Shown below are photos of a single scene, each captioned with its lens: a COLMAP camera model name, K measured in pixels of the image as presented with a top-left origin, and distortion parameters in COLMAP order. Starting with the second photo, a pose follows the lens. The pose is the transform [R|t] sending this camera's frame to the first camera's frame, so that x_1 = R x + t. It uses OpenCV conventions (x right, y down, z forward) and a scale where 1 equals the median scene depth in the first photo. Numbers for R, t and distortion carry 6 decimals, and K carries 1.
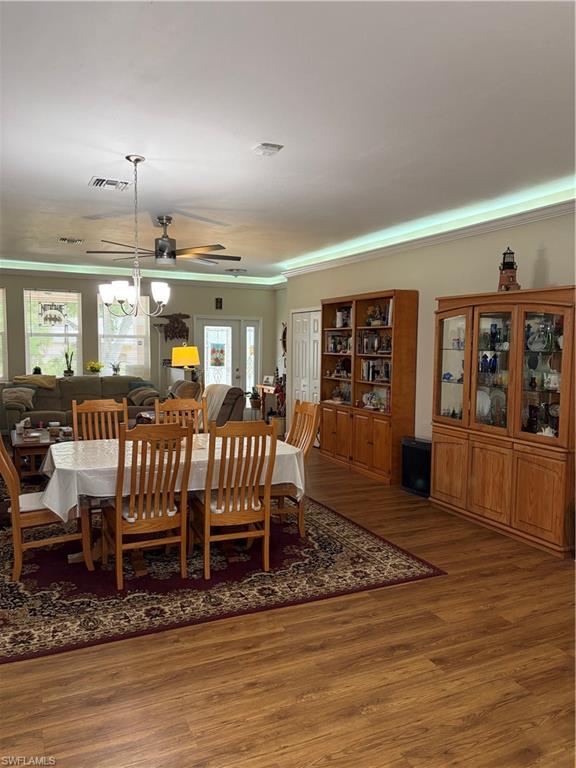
lens RADIAL K [[578.2, 0, 290.1], [0, 578.2, 395.0], [0, 0, 1]] dist [0.061539, -0.076153]
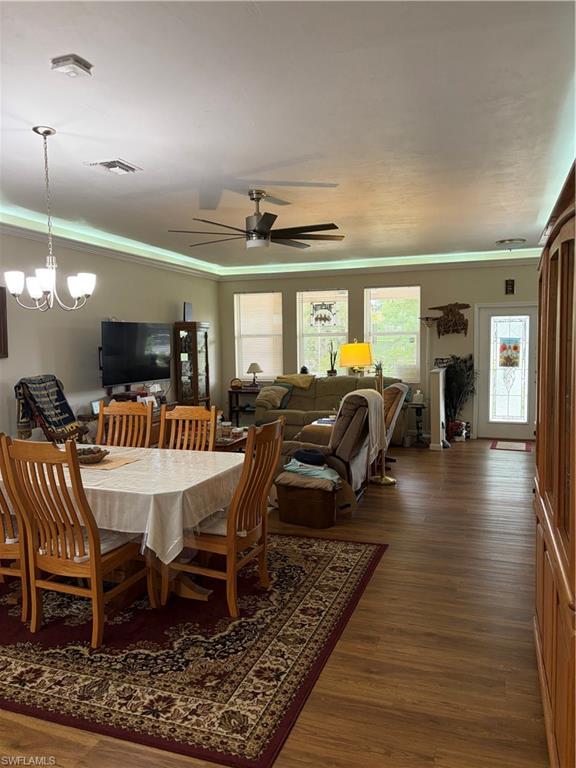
lens RADIAL K [[578.2, 0, 290.1], [0, 578.2, 395.0], [0, 0, 1]] dist [0.061539, -0.076153]
pose [[0.705262, 0.041580, -0.707727, 0.333230], [-0.040741, 0.999006, 0.018095, -0.019835], [0.707775, 0.016072, 0.706255, 0.337703]]
